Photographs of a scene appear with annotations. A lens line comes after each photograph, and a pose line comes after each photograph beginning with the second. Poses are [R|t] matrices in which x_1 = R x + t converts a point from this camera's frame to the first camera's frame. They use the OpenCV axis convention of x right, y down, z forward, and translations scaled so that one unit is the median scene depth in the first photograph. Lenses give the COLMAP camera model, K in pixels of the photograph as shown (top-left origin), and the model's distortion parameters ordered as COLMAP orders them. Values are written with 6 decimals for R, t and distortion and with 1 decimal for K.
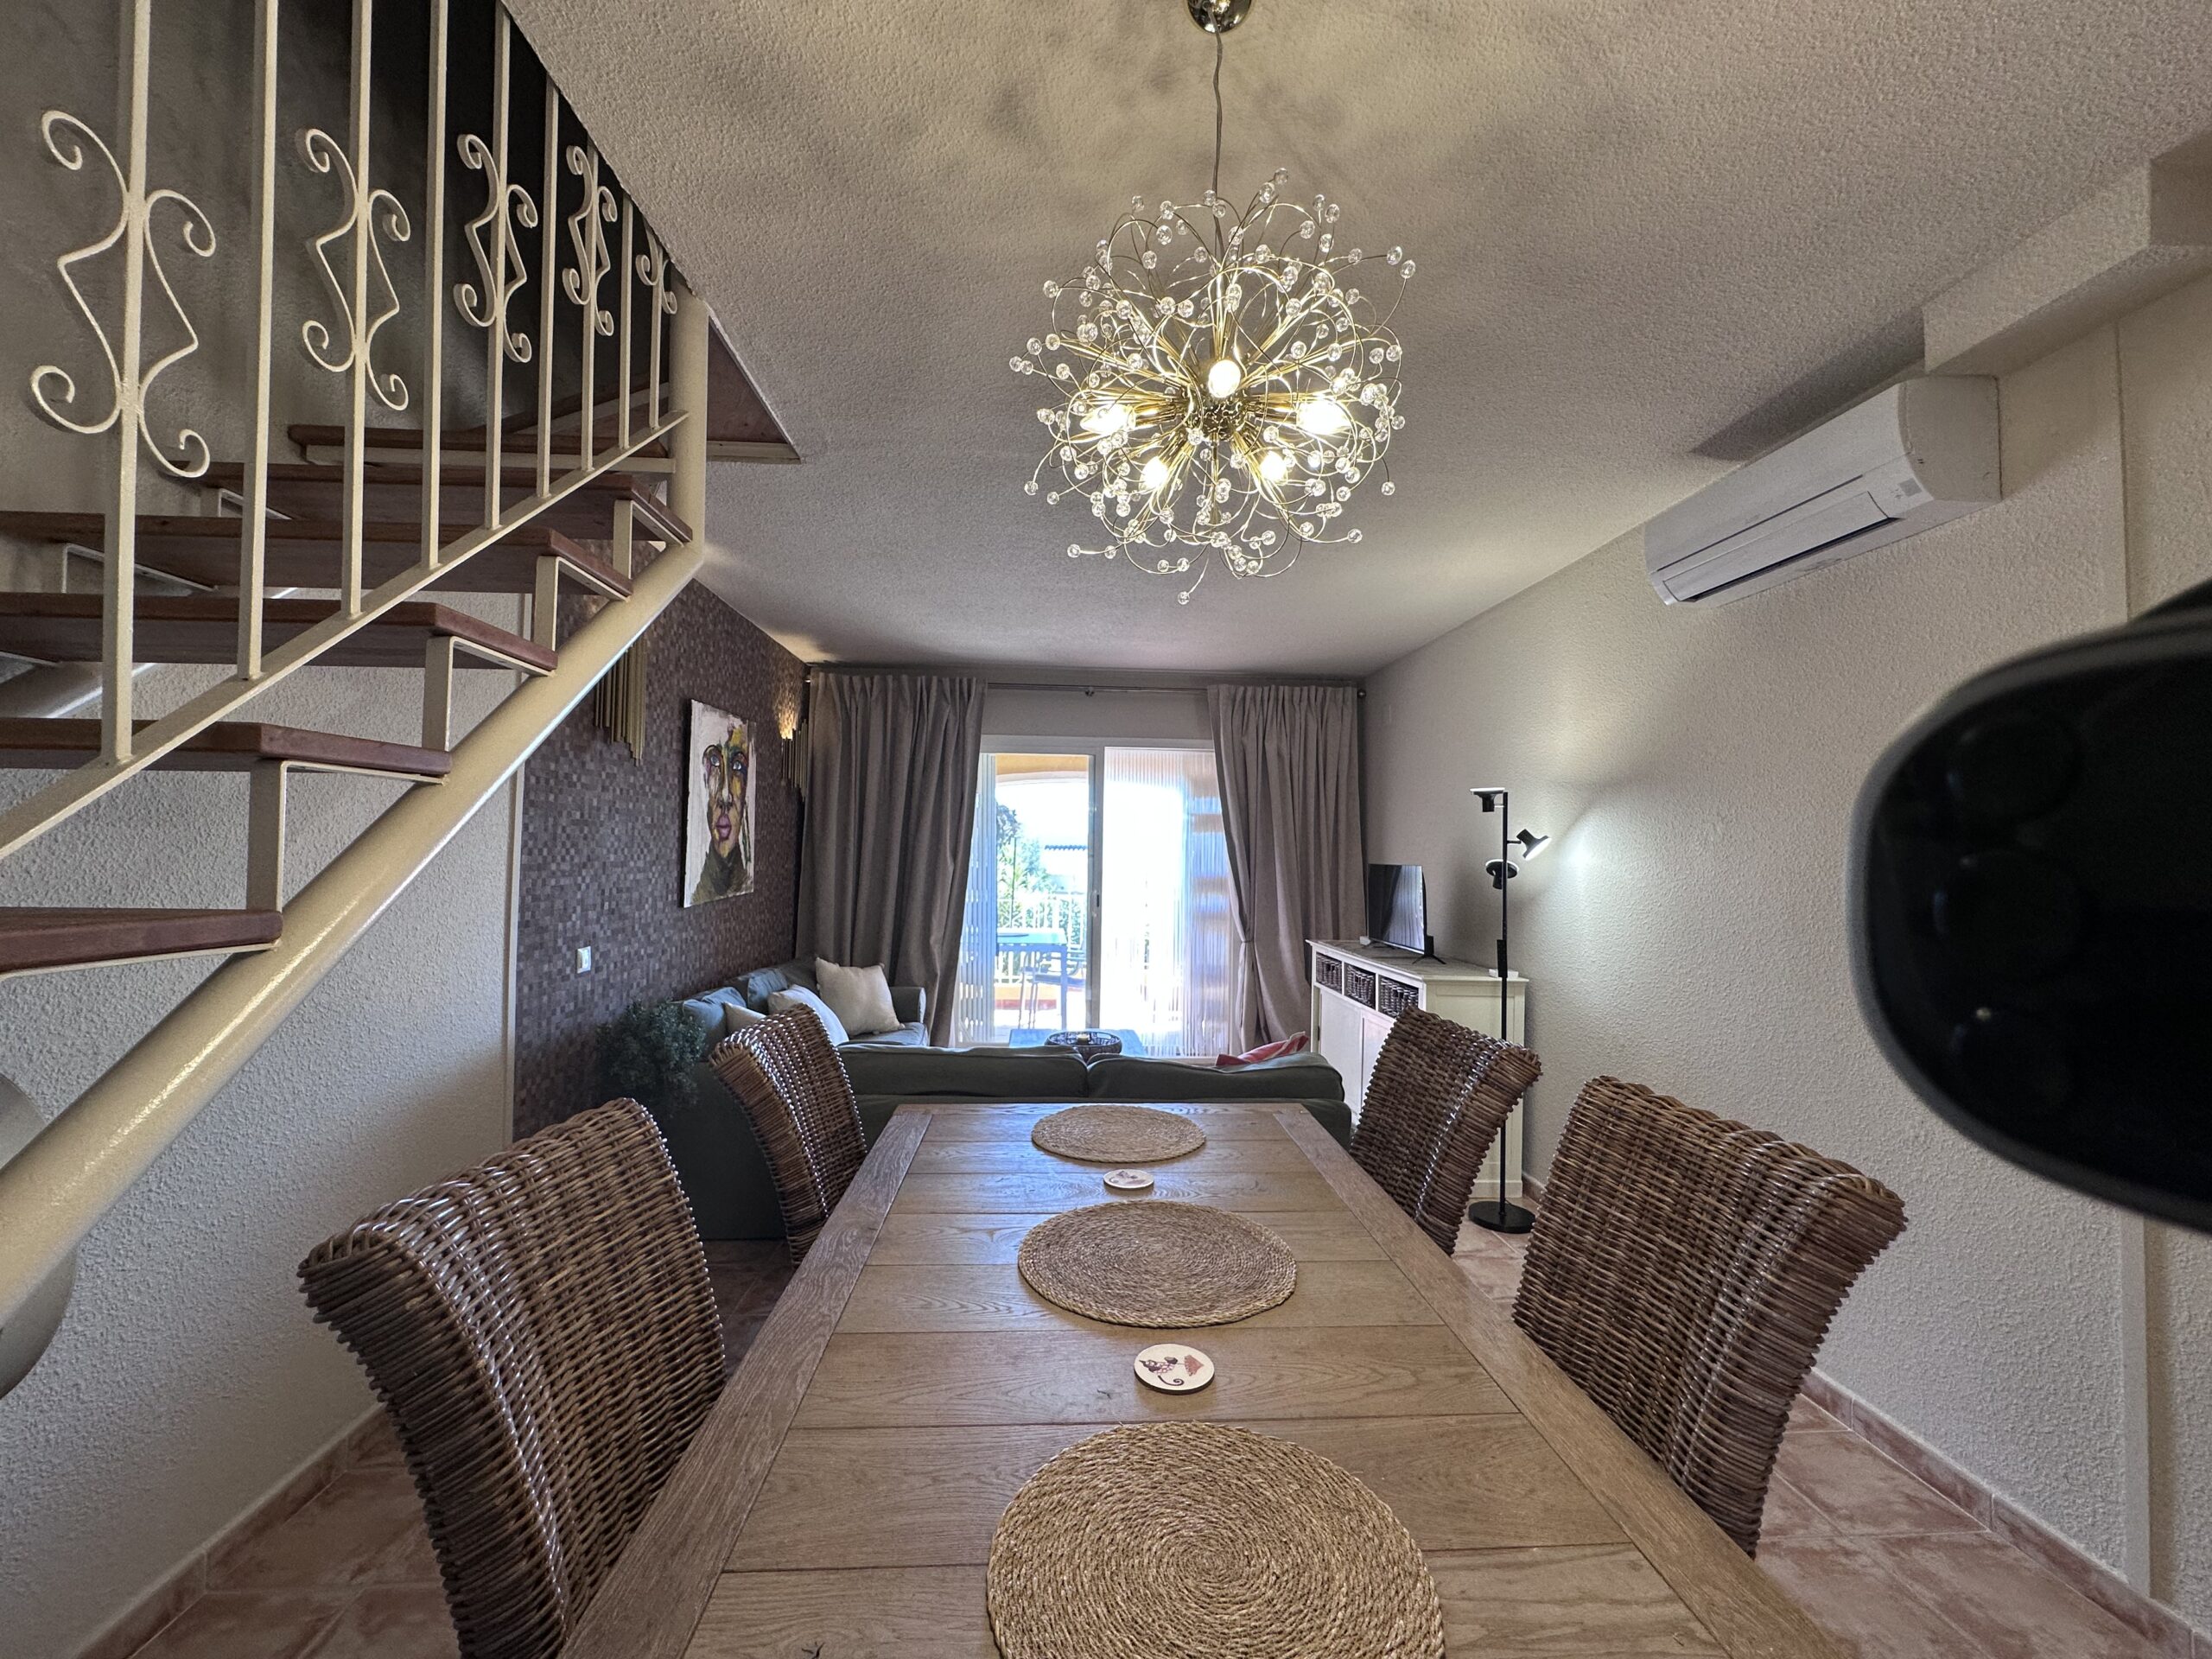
lens RADIAL K [[887.4, 0, 1106.0], [0, 887.4, 829.5], [0, 0, 1]] dist [-0.004808, 0.001446]
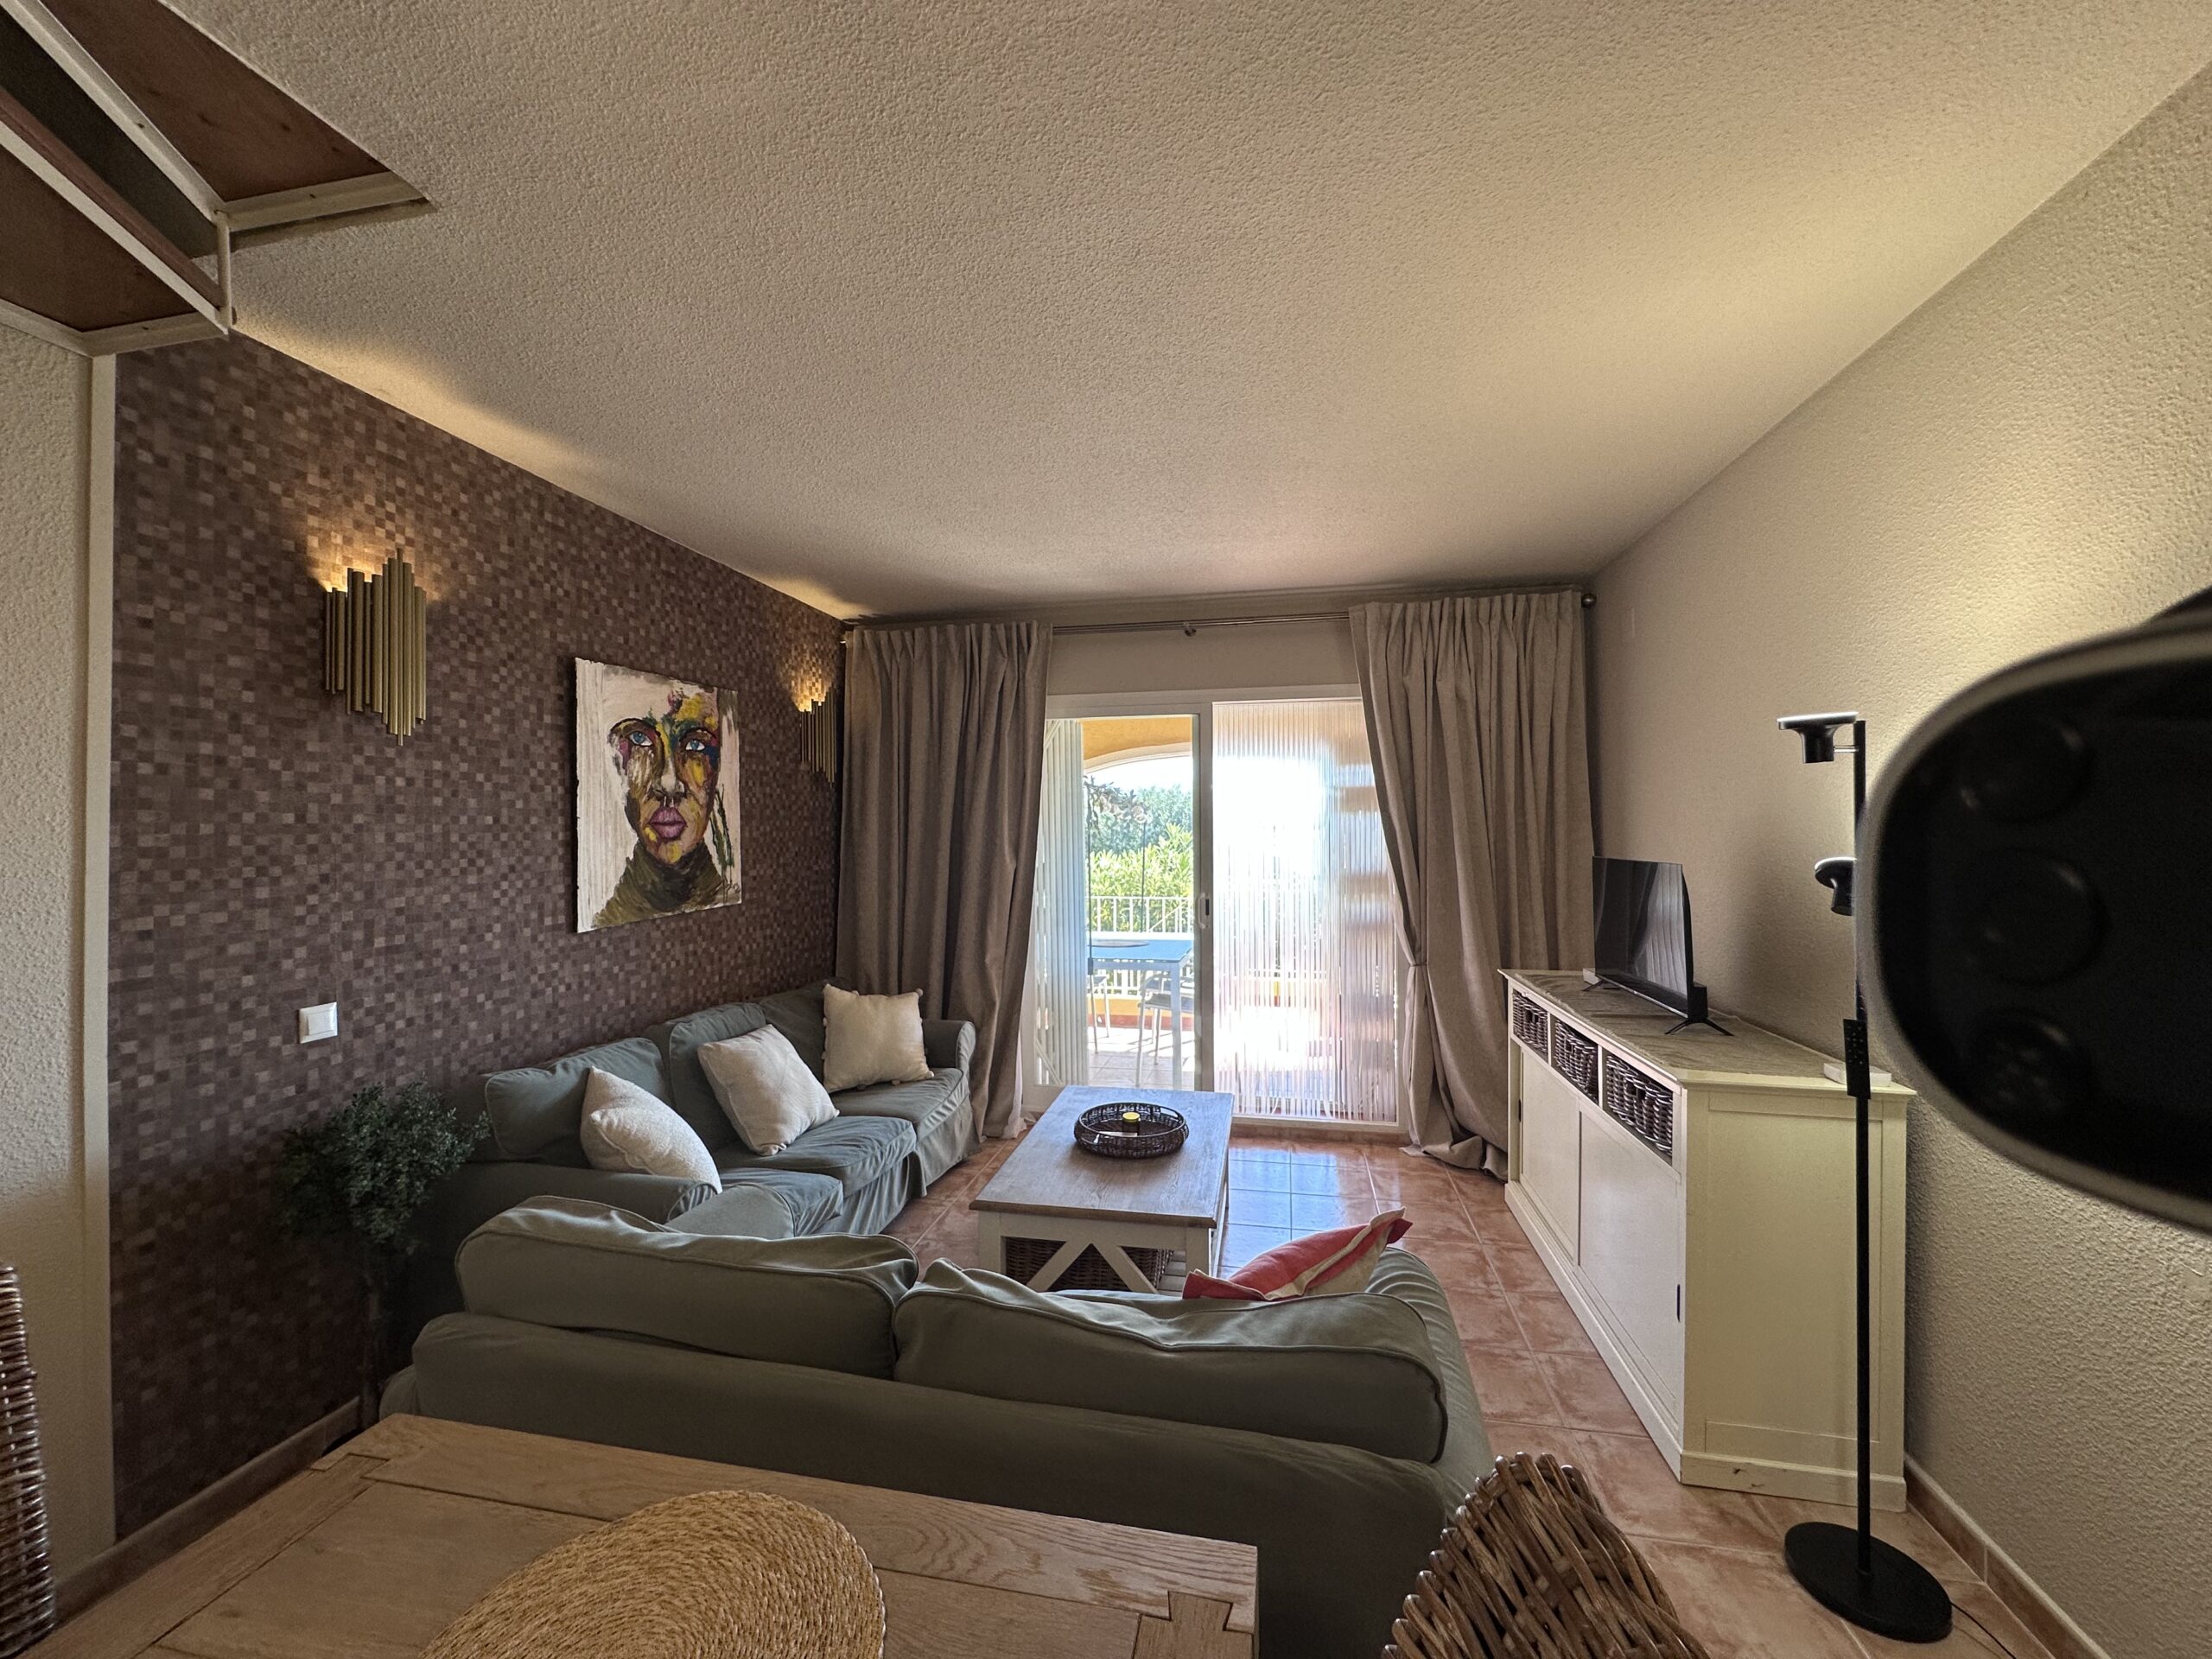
lens RADIAL K [[883.7, 0, 1106.0], [0, 883.7, 829.5], [0, 0, 1]] dist [0.000845, -0.000415]
pose [[0.964638, -0.021001, -0.262740, 0.113910], [0.026540, 0.999494, 0.017549, -0.001209], [0.262238, -0.023902, 0.964707, 0.271402]]
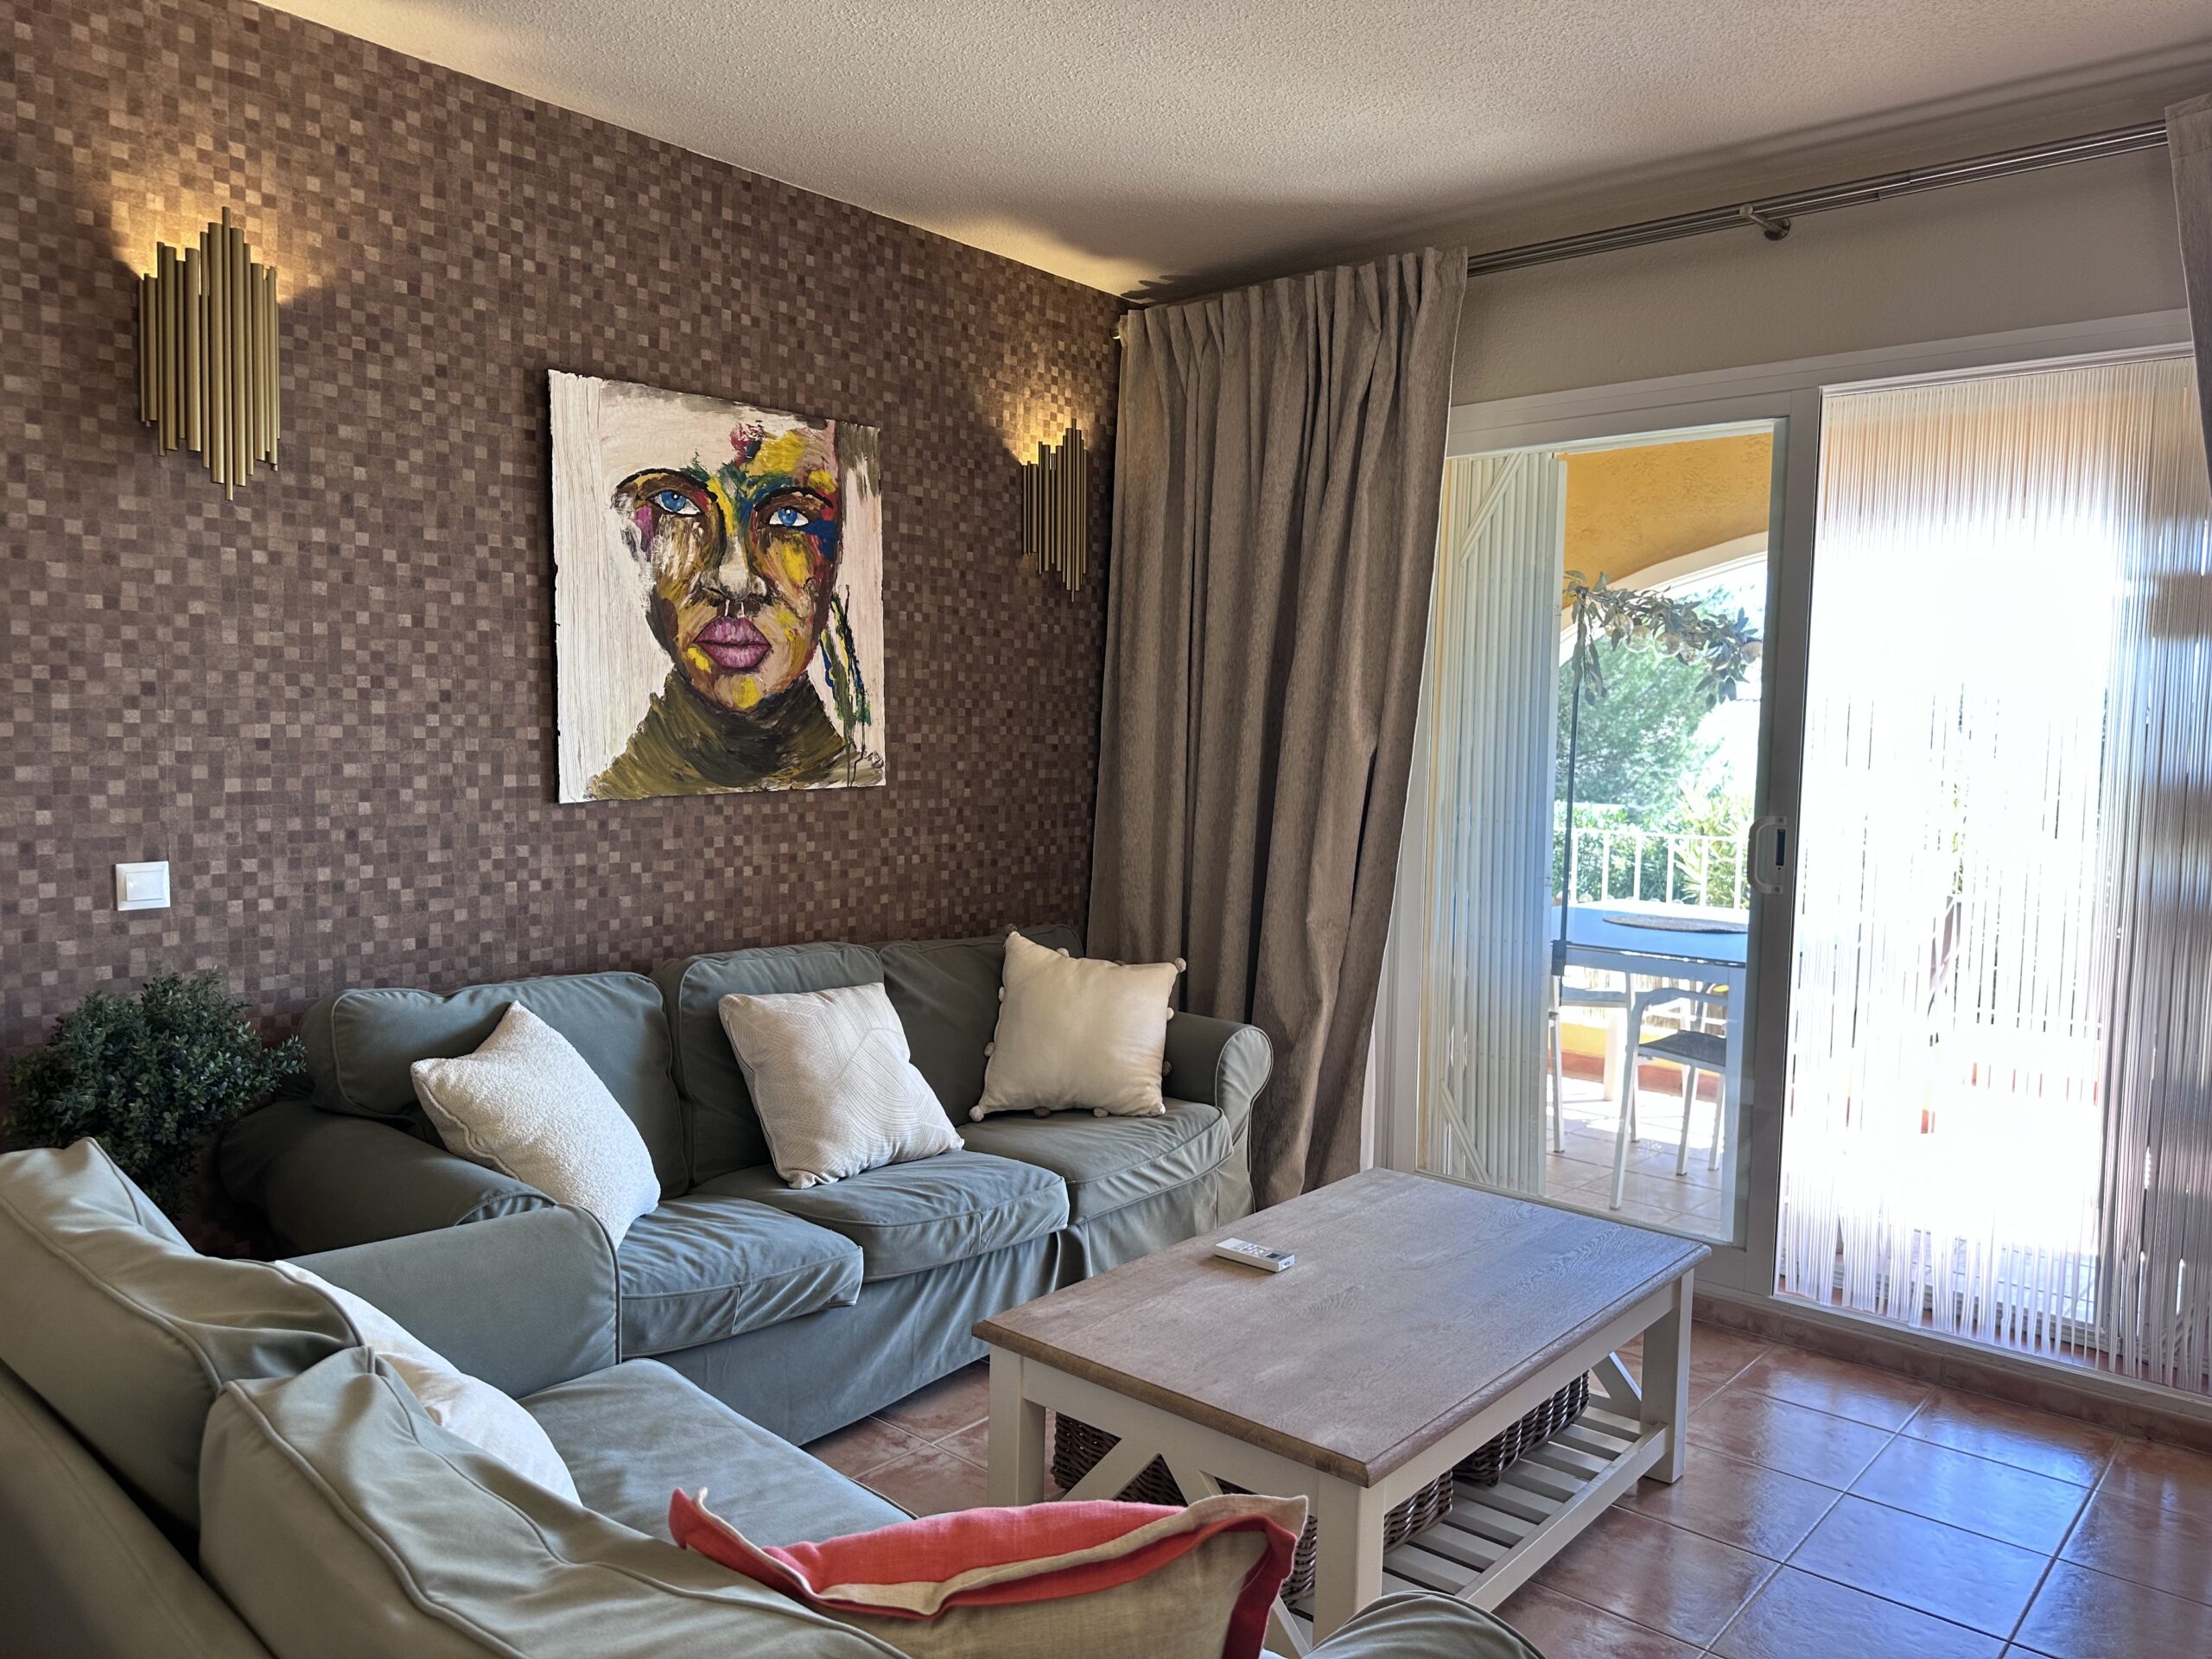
lens RADIAL K [[1532.6, 0, 1147.3], [0, 1532.6, 856.9], [0, 0, 1]] dist [0.040779, -0.058567]
pose [[0.710426, 0.051281, -0.701901, 0.253417], [0.011527, 0.996360, 0.084461, 0.034348], [0.703677, -0.068094, 0.707249, 0.432893]]
